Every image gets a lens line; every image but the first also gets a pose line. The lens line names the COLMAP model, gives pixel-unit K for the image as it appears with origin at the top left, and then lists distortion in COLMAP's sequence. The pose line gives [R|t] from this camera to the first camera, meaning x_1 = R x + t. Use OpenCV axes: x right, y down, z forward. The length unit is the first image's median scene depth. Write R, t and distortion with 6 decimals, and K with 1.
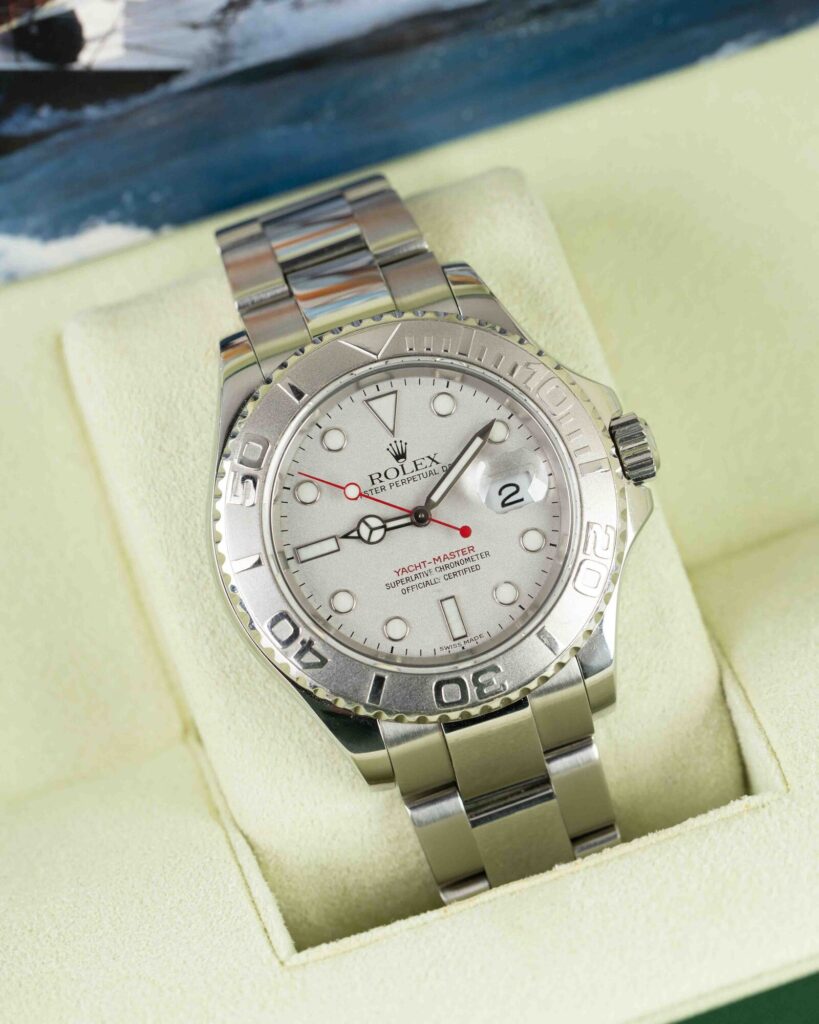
lens RADIAL K [[4479.1, 0, 409.3], [0, 4479.1, 511.6], [0, 0, 1]] dist [-0.118417, 0.000000]
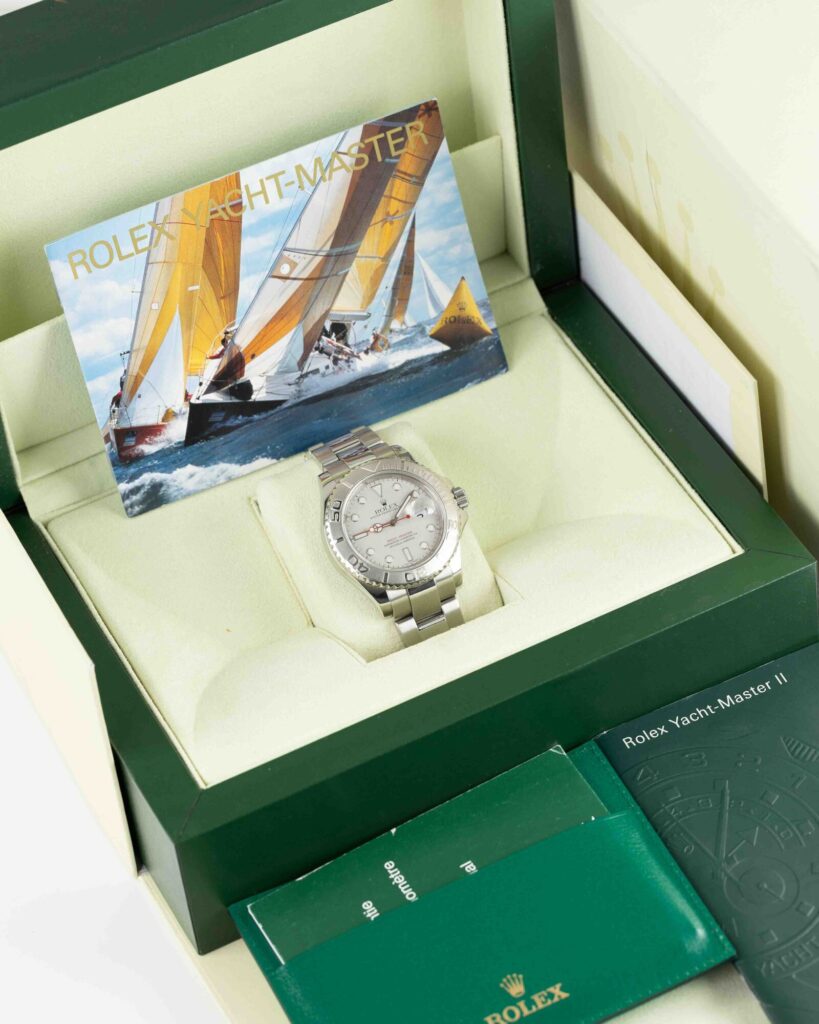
lens RADIAL K [[4479.1, 0, 409.6], [0, 4479.1, 512.1], [0, 0, 1]] dist [-0.118417, 0.000000]
pose [[0.987529, -0.072580, 0.139708, -0.397484], [0.102564, 0.969835, -0.221137, 0.645941], [-0.119443, 0.232708, 0.965184, -1.863328]]
